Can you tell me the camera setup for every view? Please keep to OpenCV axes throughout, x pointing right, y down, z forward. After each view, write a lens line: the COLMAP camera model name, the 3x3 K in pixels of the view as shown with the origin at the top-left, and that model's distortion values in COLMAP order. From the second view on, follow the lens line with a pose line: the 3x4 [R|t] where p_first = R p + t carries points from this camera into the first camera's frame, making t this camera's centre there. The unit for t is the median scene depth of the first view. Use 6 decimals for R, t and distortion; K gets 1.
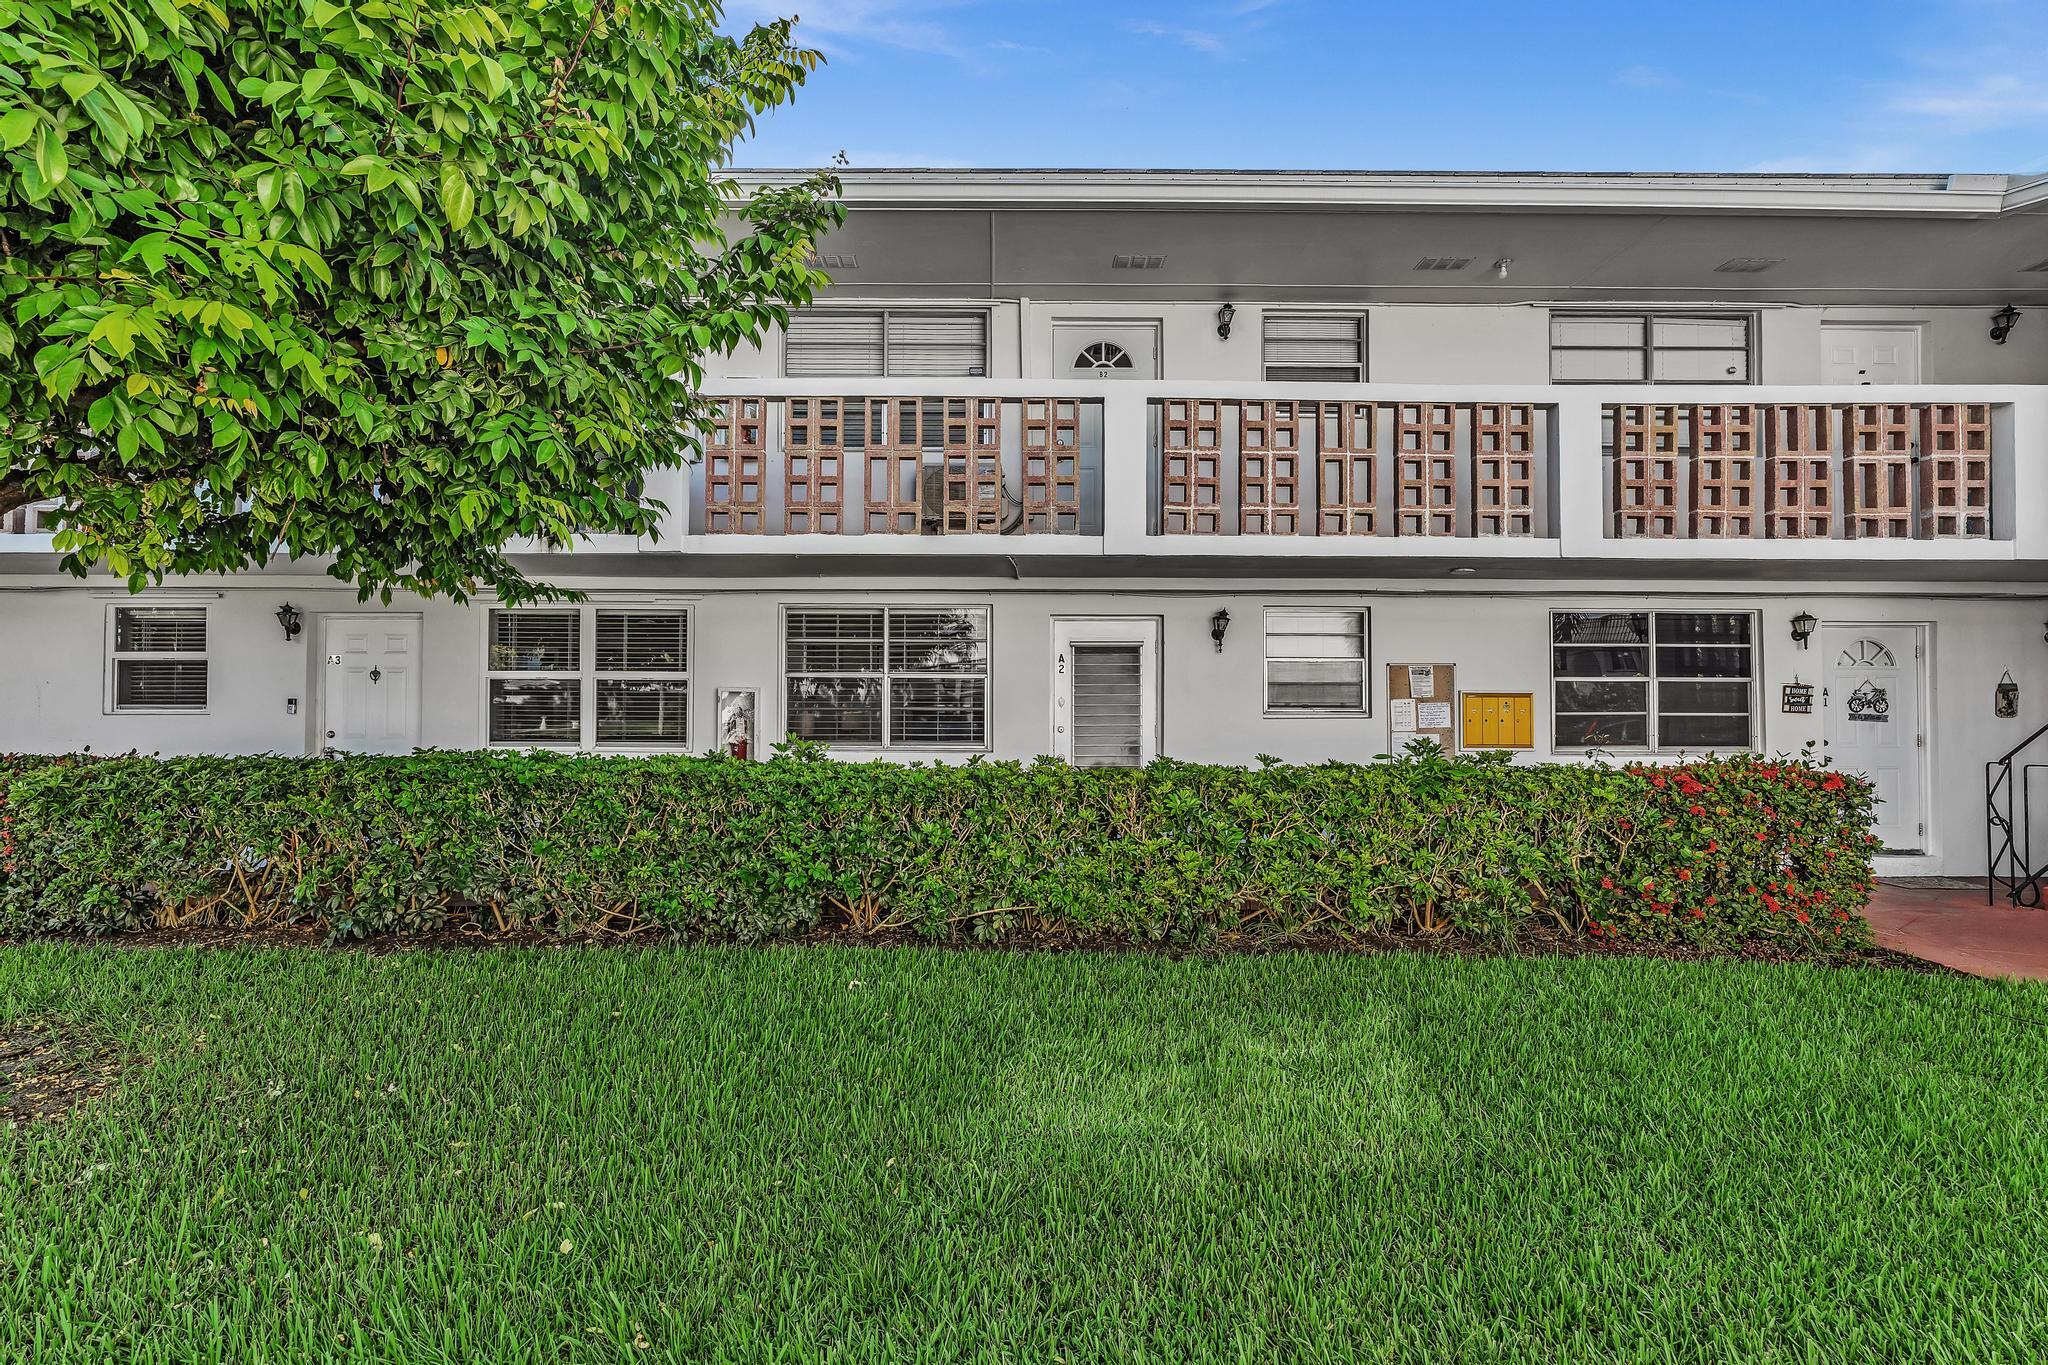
lens RADIAL K [[881.2, 0, 1024.0], [0, 881.2, 682.5], [0, 0, 1]] dist [0.001314, 0.000404]
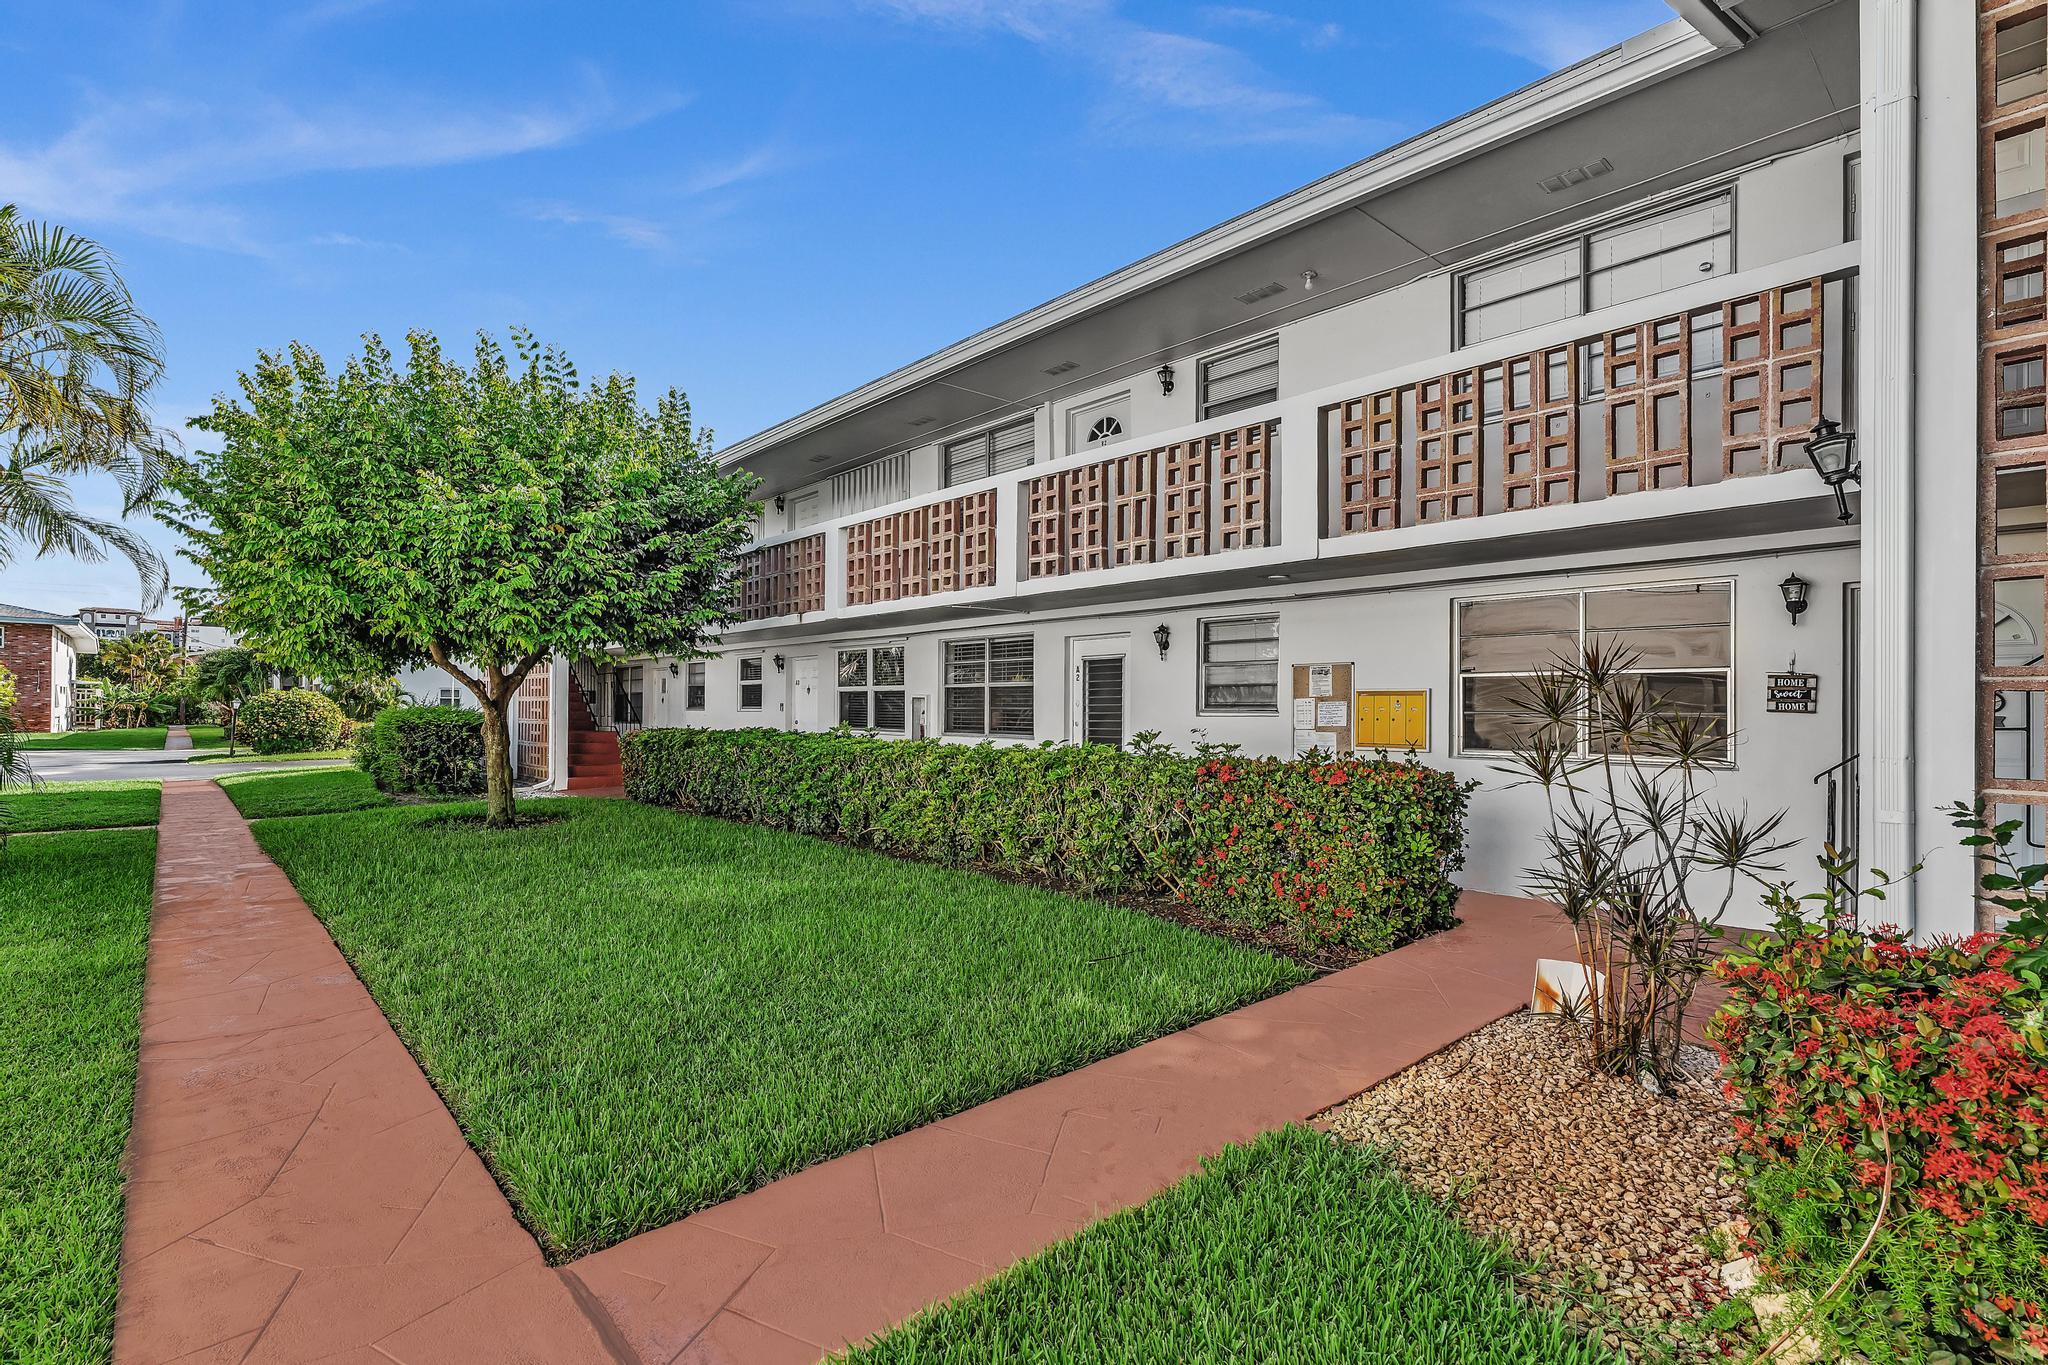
lens RADIAL K [[918.6, 0, 1006.2], [0, 918.6, 673.5], [0, 0, 1]] dist [-0.002504, 0.000359]
pose [[0.677962, -0.028628, -0.734539, 0.984627], [0.020731, 0.999589, -0.019824, 0.003763], [0.734804, -0.001788, 0.678277, 0.009370]]
